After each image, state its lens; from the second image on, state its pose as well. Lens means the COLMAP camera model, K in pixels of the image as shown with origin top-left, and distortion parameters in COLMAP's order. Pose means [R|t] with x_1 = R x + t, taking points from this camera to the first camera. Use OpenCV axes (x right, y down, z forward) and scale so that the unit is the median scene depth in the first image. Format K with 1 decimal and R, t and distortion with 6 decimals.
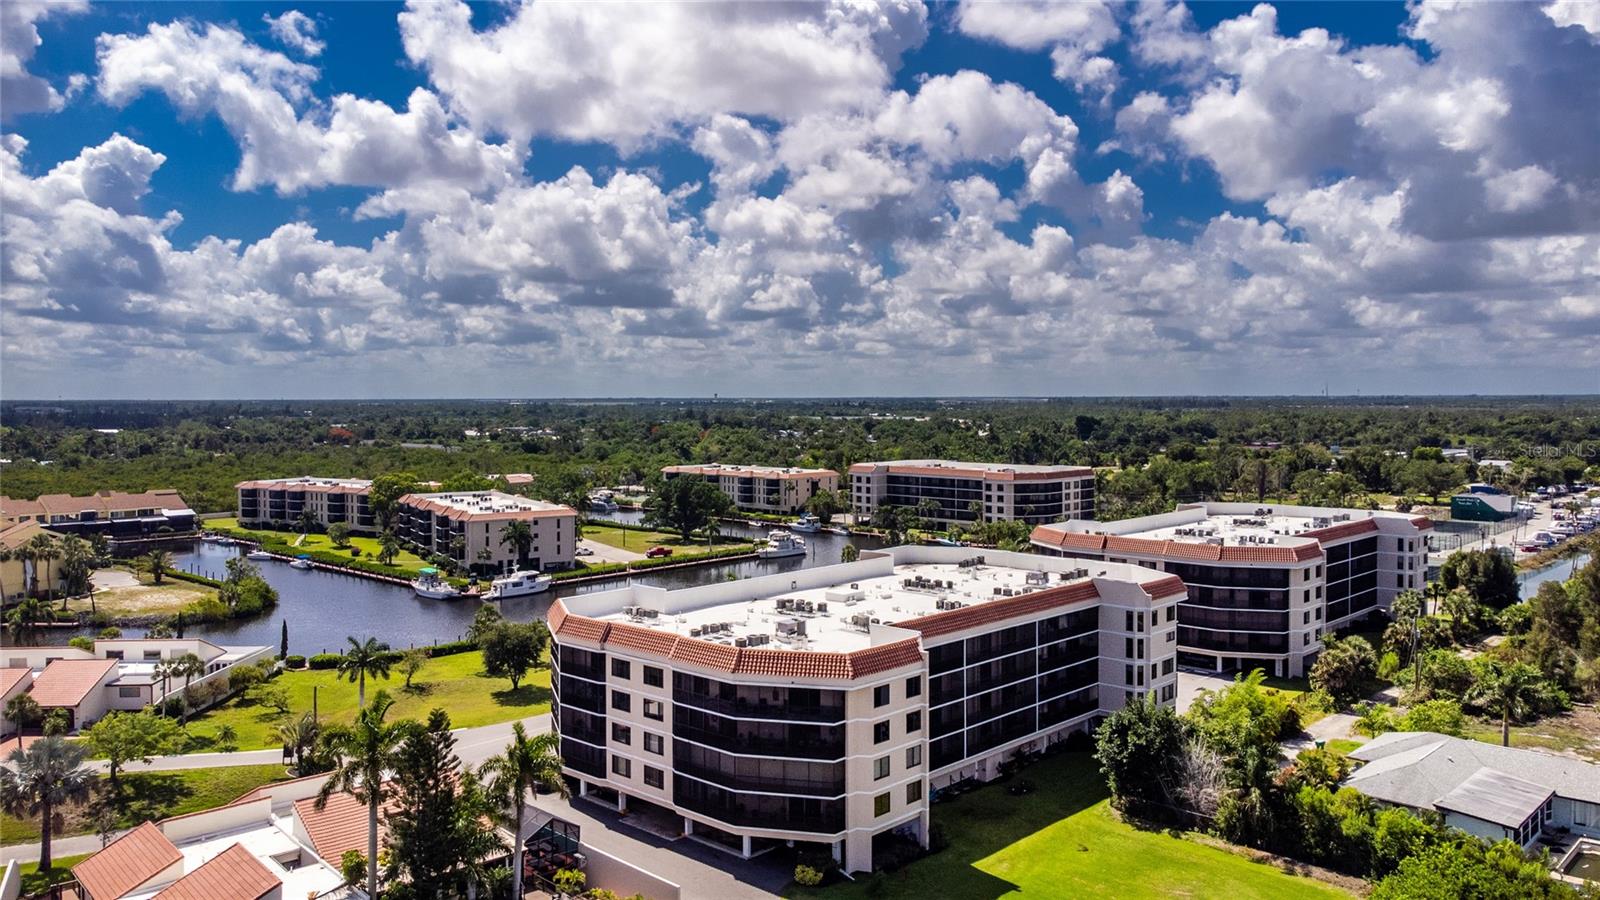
lens RADIAL K [[1211.6, 0, 794.5], [0, 1211.6, 426.8], [0, 0, 1]] dist [0.044917, 0.005310]
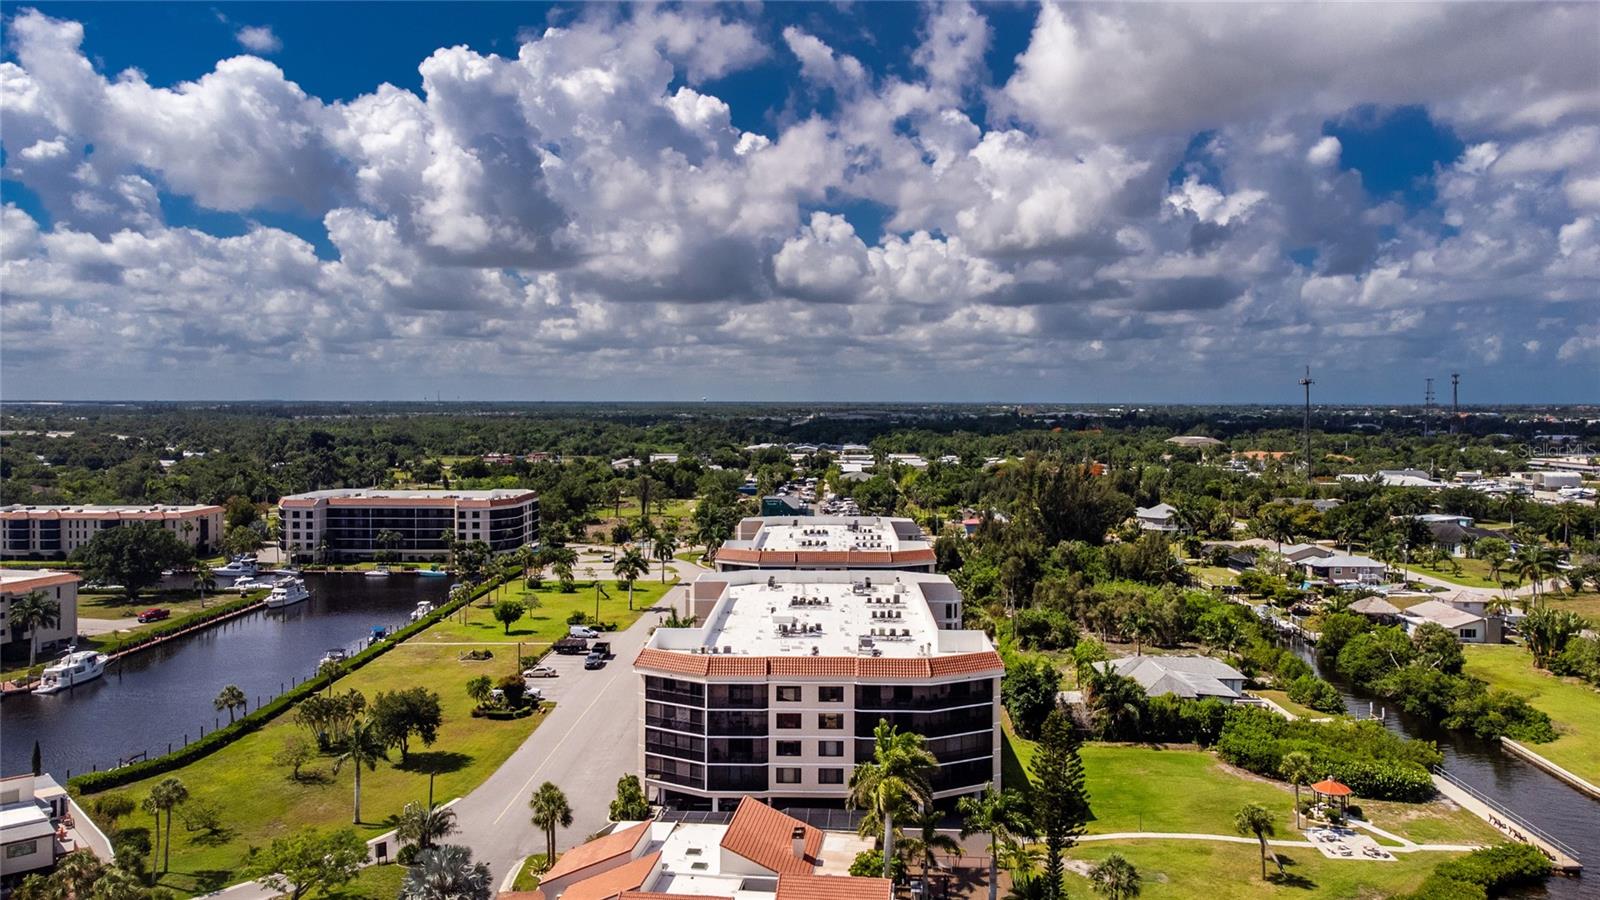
lens RADIAL K [[1211.6, 0, 794.5], [0, 1211.6, 426.8], [0, 0, 1]] dist [0.044917, 0.005310]
pose [[0.746679, -0.011381, 0.665087, -0.353877], [0.014706, 0.999892, 0.000601, -0.024335], [-0.665022, 0.009332, 0.746765, 0.039010]]
